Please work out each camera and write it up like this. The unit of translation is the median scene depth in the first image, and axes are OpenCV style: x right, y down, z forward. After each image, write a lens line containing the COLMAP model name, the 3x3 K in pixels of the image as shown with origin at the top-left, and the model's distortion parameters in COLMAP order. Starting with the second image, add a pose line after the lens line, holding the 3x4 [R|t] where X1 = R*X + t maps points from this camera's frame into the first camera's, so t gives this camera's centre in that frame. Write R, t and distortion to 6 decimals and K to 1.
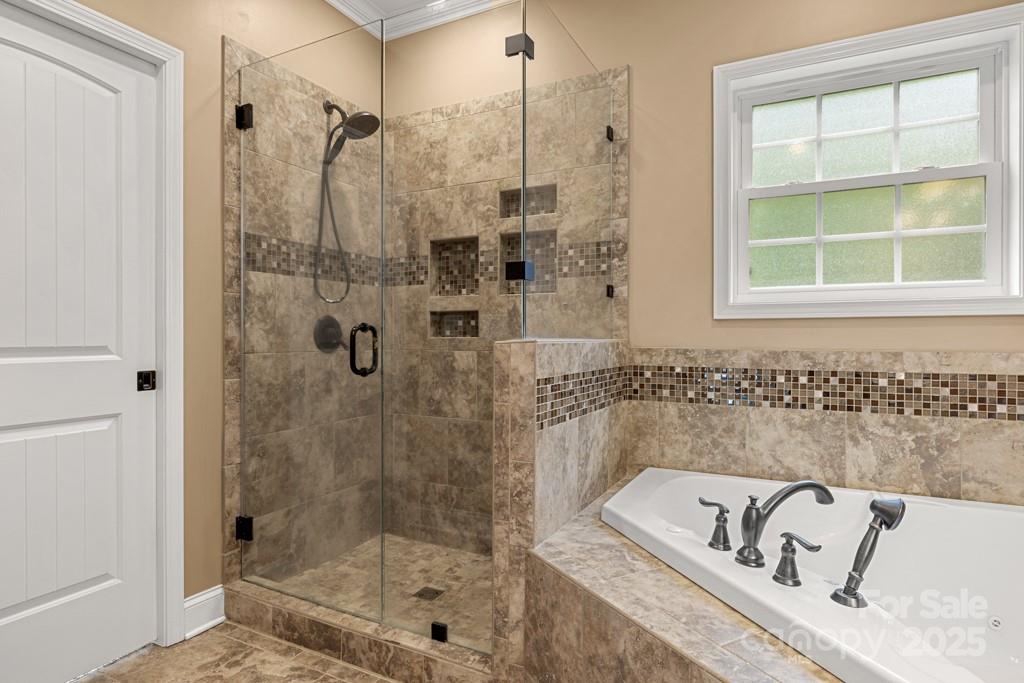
lens RADIAL K [[561.4, 0, 512.1], [0, 561.4, 338.2], [0, 0, 1]] dist [-0.002148, 0.000141]
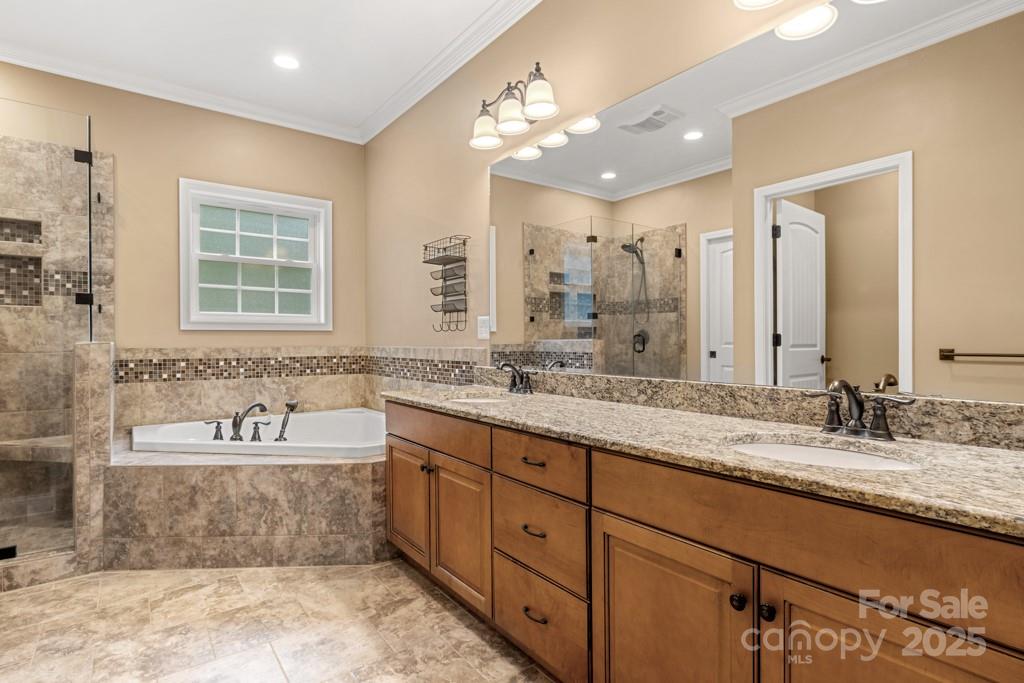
lens RADIAL K [[510.3, 0, 511.1], [0, 510.3, 340.8], [0, 0, 1]] dist [-0.002125, 0.000054]
pose [[0.433123, -0.003032, 0.901330, -0.582203], [0.006128, 0.999981, 0.000419, 0.004157], [-0.901314, 0.005342, 0.433133, -0.541639]]
